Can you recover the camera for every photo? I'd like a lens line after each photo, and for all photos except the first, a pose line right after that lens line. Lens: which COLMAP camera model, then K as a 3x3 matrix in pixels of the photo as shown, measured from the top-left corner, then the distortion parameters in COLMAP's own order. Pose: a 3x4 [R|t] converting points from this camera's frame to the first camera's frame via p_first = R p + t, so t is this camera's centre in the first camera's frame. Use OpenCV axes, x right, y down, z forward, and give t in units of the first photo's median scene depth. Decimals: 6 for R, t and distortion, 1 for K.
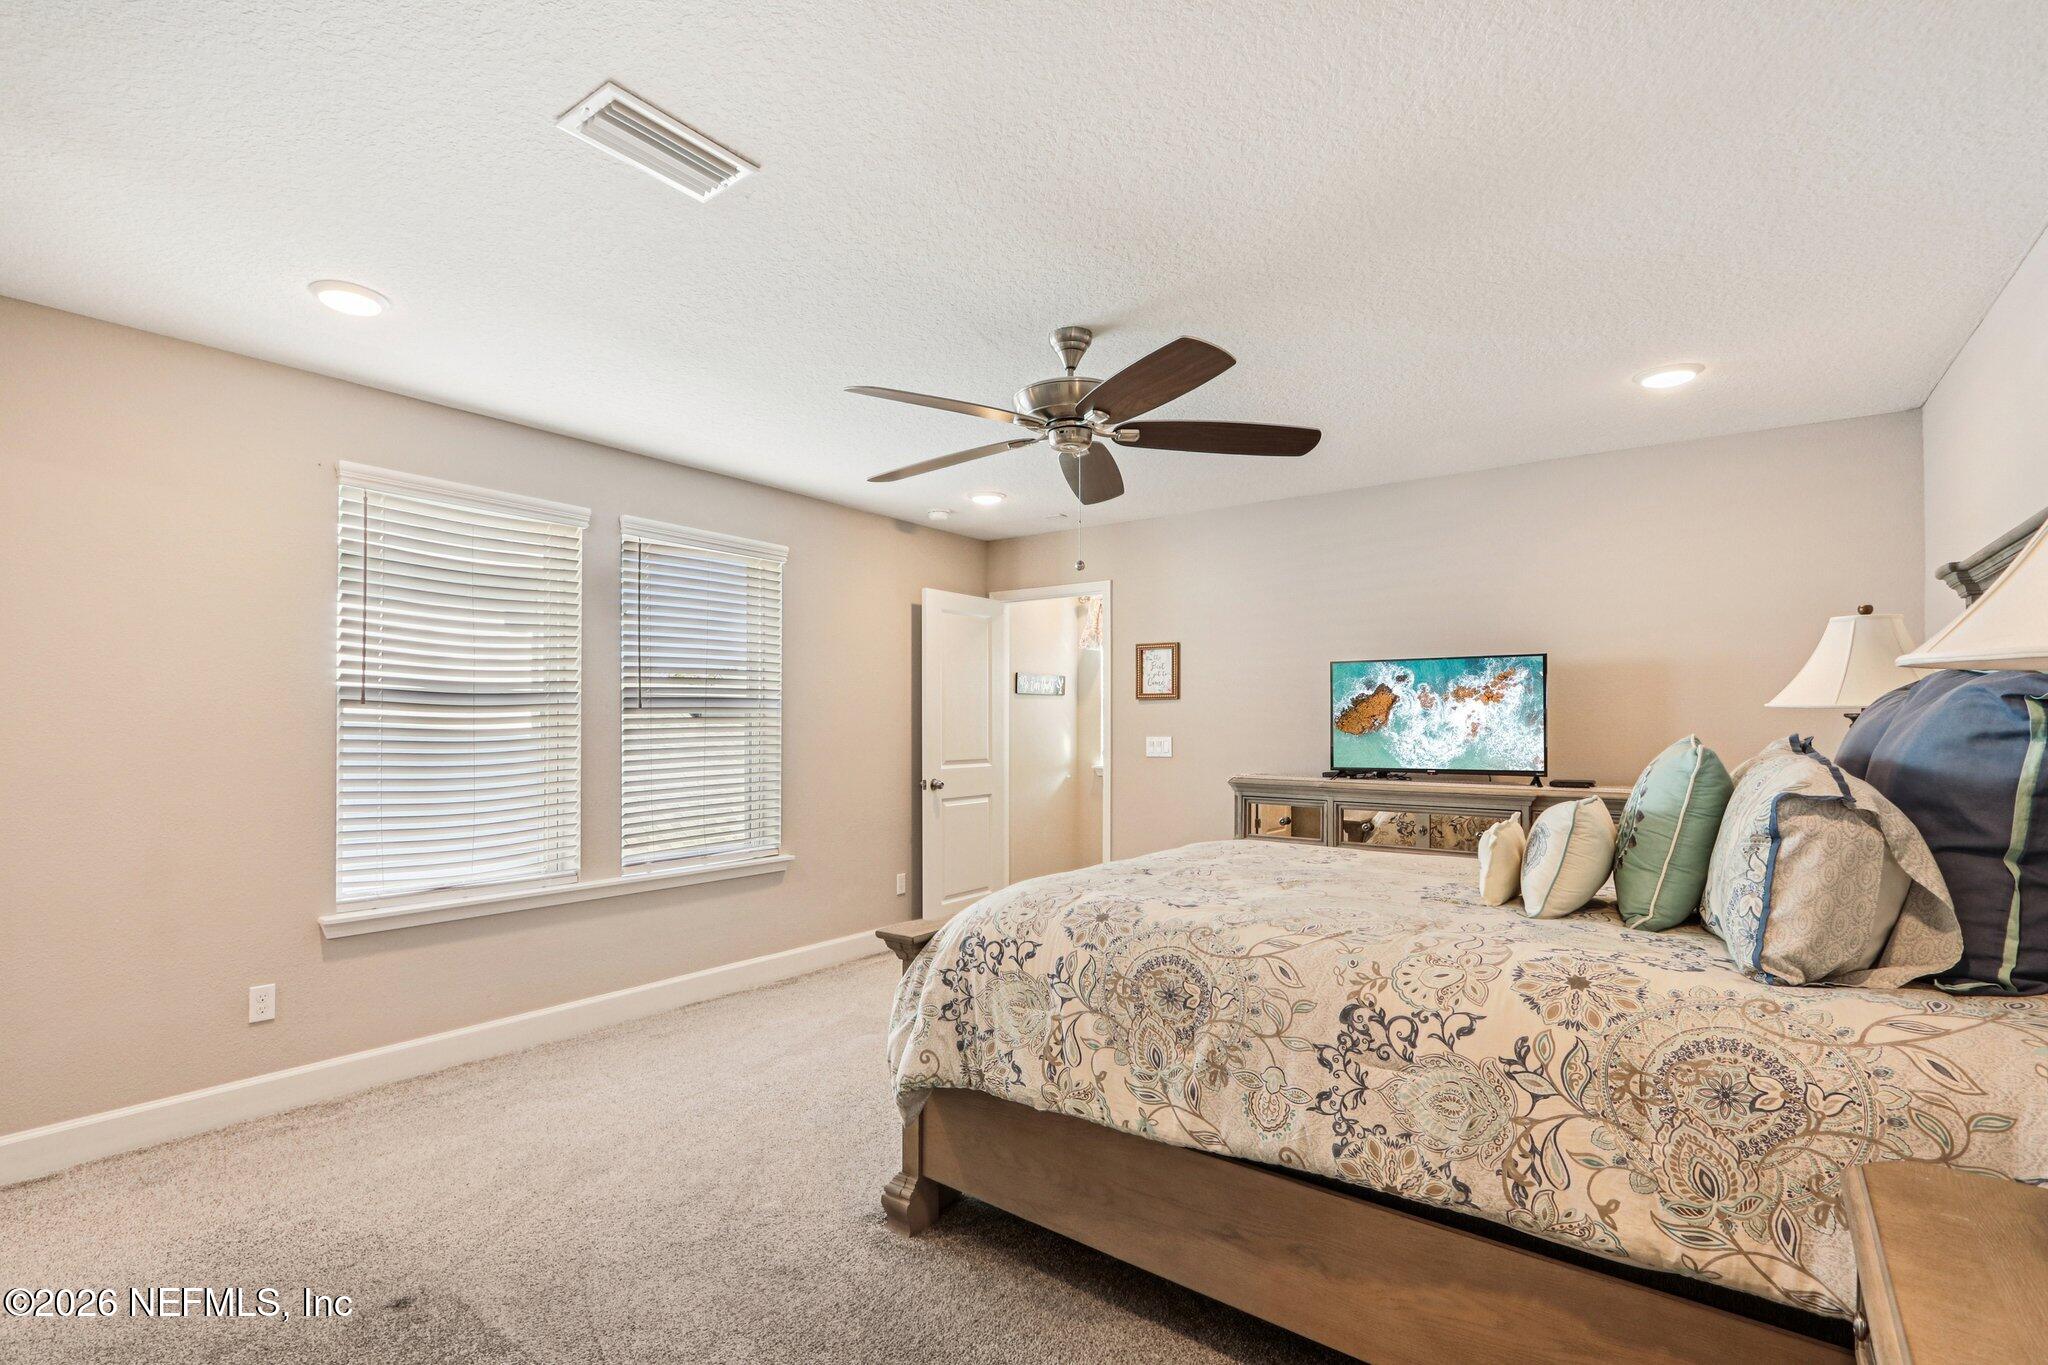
lens RADIAL K [[964.1, 0, 990.9], [0, 964.1, 719.3], [0, 0, 1]] dist [-0.012333, 0.000407]
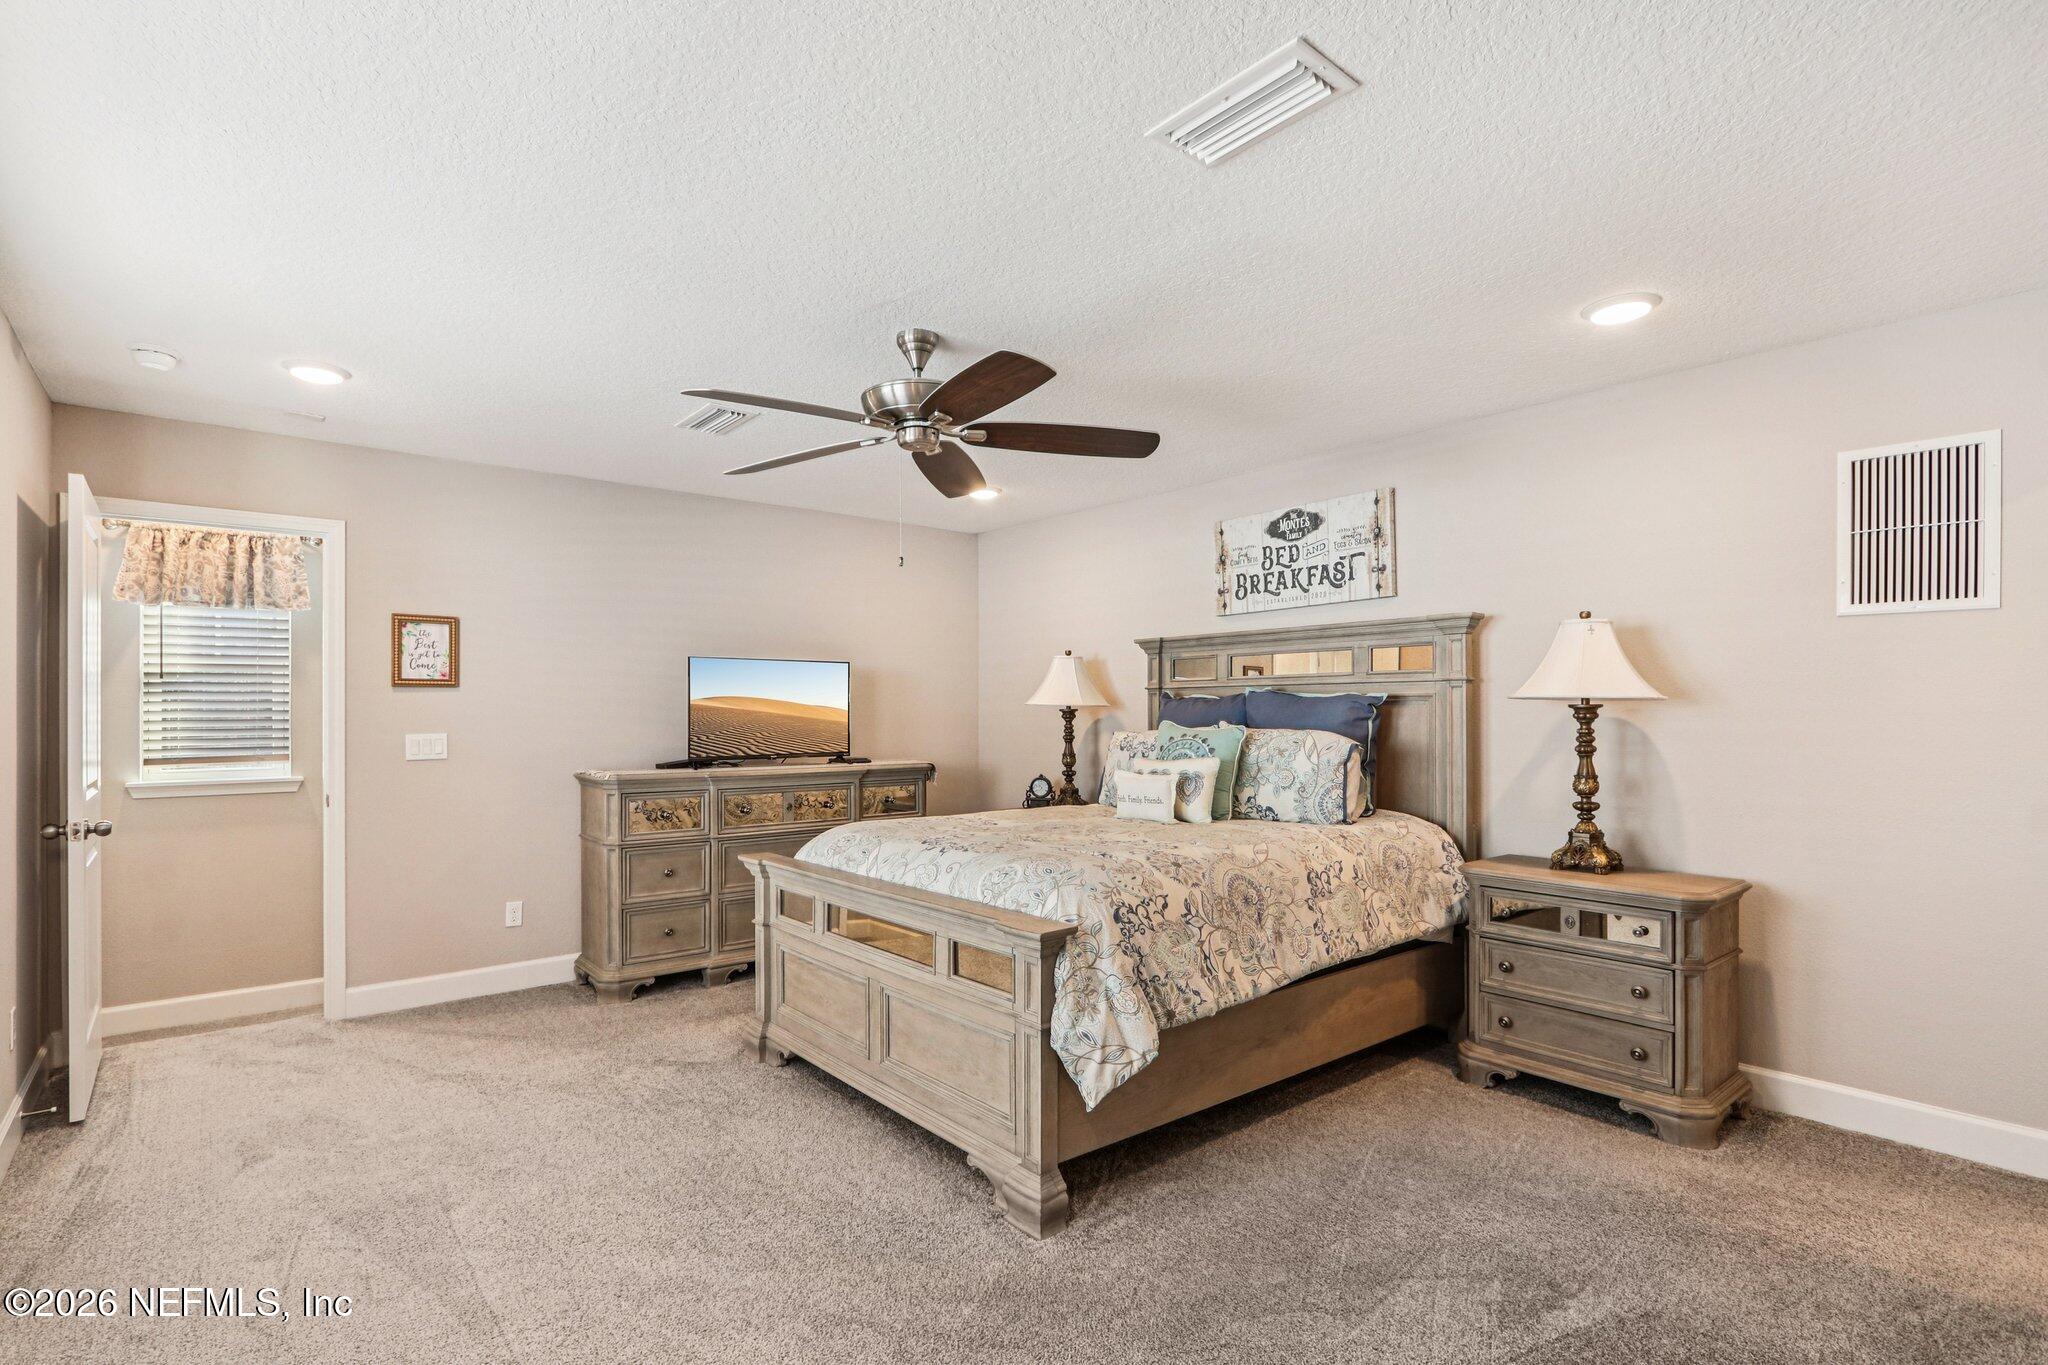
lens RADIAL K [[965.5, 0, 1024.0], [0, 965.5, 682.5], [0, 0, 1]] dist [-0.055602, 0.000087]
pose [[0.227641, 0.026120, 0.973395, -1.265276], [0.001139, 0.999632, -0.027091, -0.007187], [-0.973744, 0.007276, 0.227527, 0.942120]]
